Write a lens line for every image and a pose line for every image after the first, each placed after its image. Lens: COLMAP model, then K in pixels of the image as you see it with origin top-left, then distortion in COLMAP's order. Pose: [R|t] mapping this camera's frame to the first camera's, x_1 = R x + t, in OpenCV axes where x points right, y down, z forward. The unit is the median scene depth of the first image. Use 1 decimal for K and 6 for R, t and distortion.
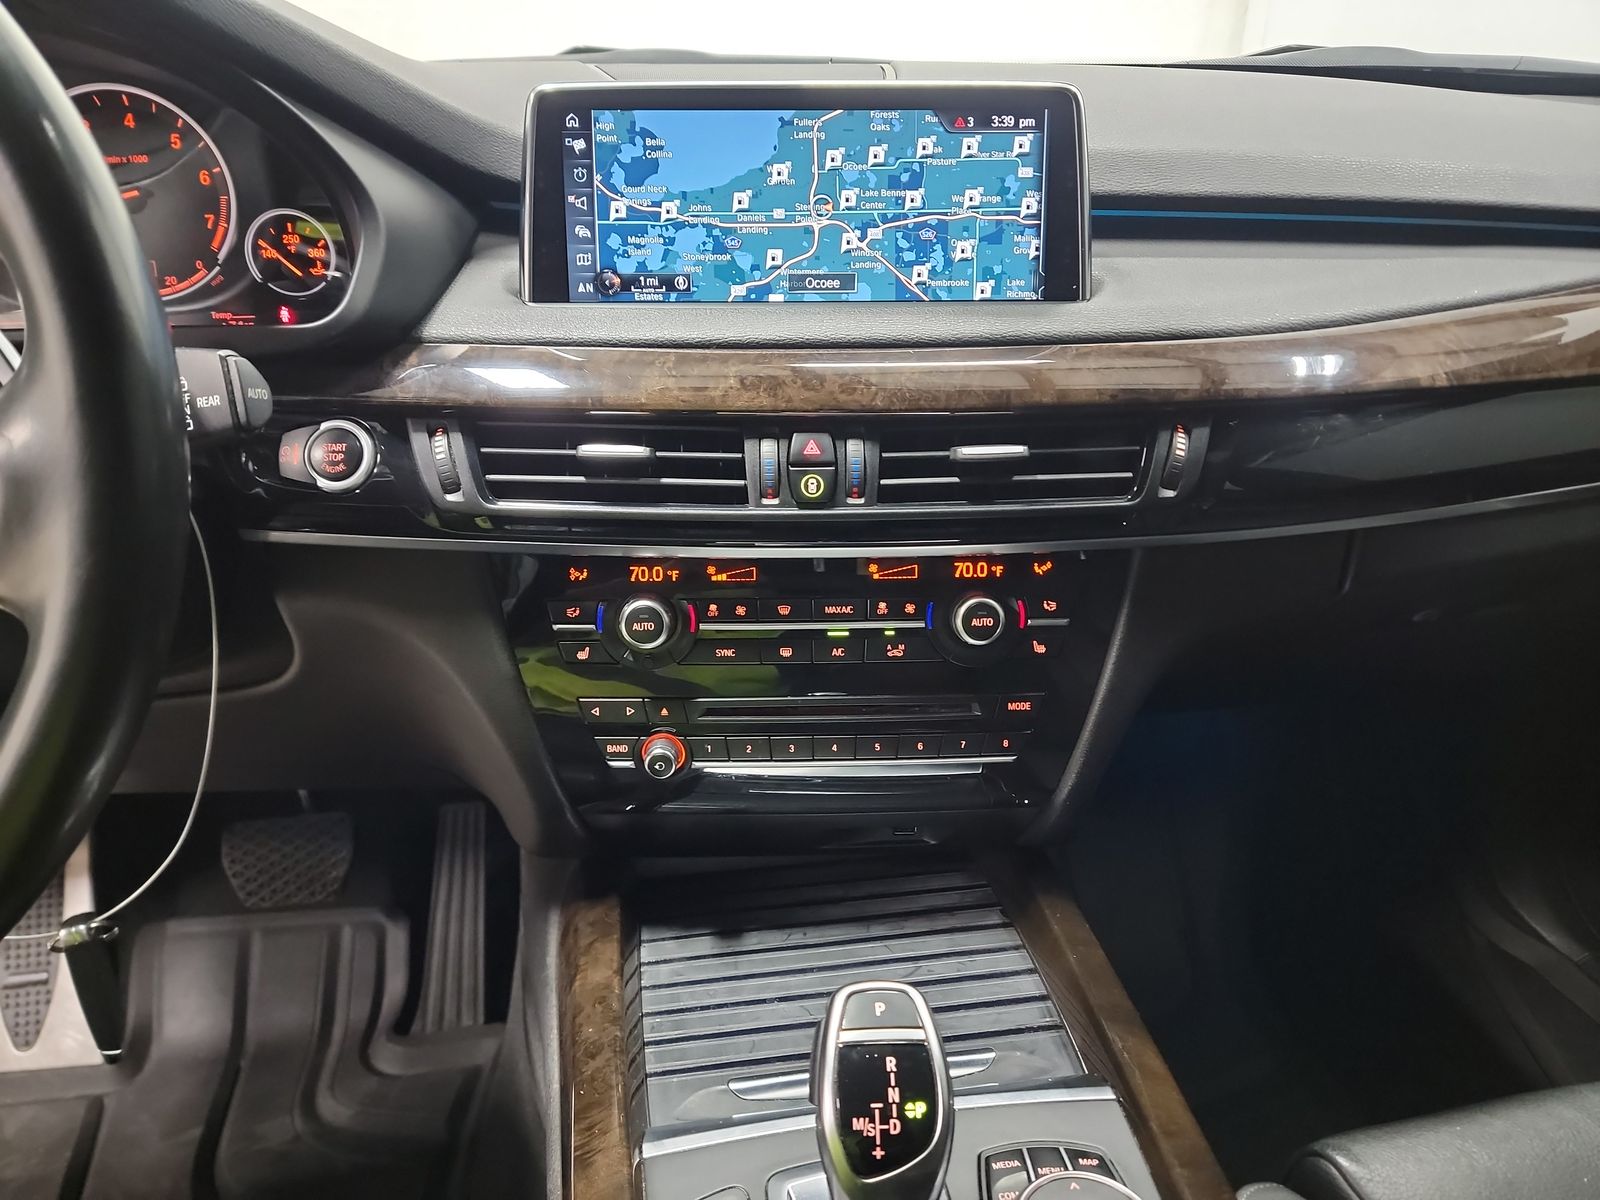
lens RADIAL K [[1120.3, 0, 813.2], [0, 1120.3, 597.7], [0, 0, 1]] dist [0.049722, -0.048743]
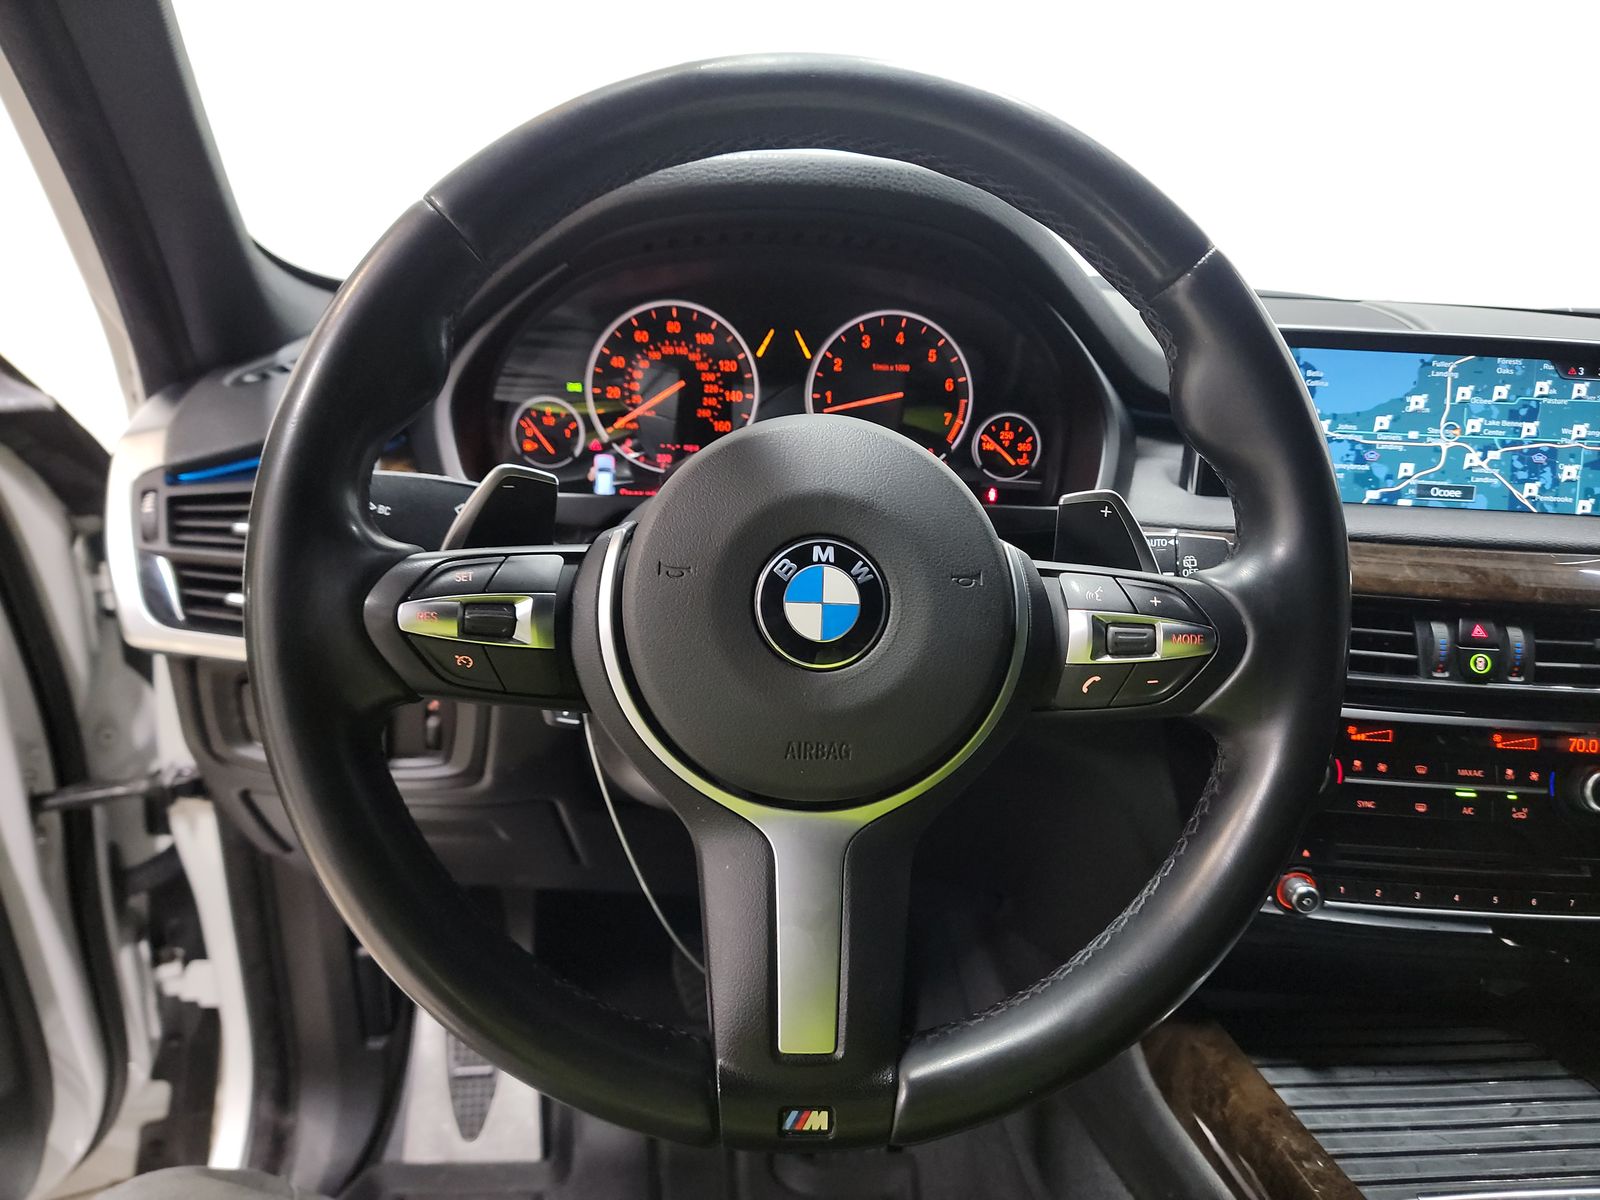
lens RADIAL K [[1120.3, 0, 798.2], [0, 1120.3, 600.5], [0, 0, 1]] dist [0.049722, -0.048743]
pose [[0.997429, 0.062624, -0.034850, -0.626452], [-0.066907, 0.987944, -0.139608, 0.044112], [0.025687, 0.141581, 0.989593, -0.180664]]
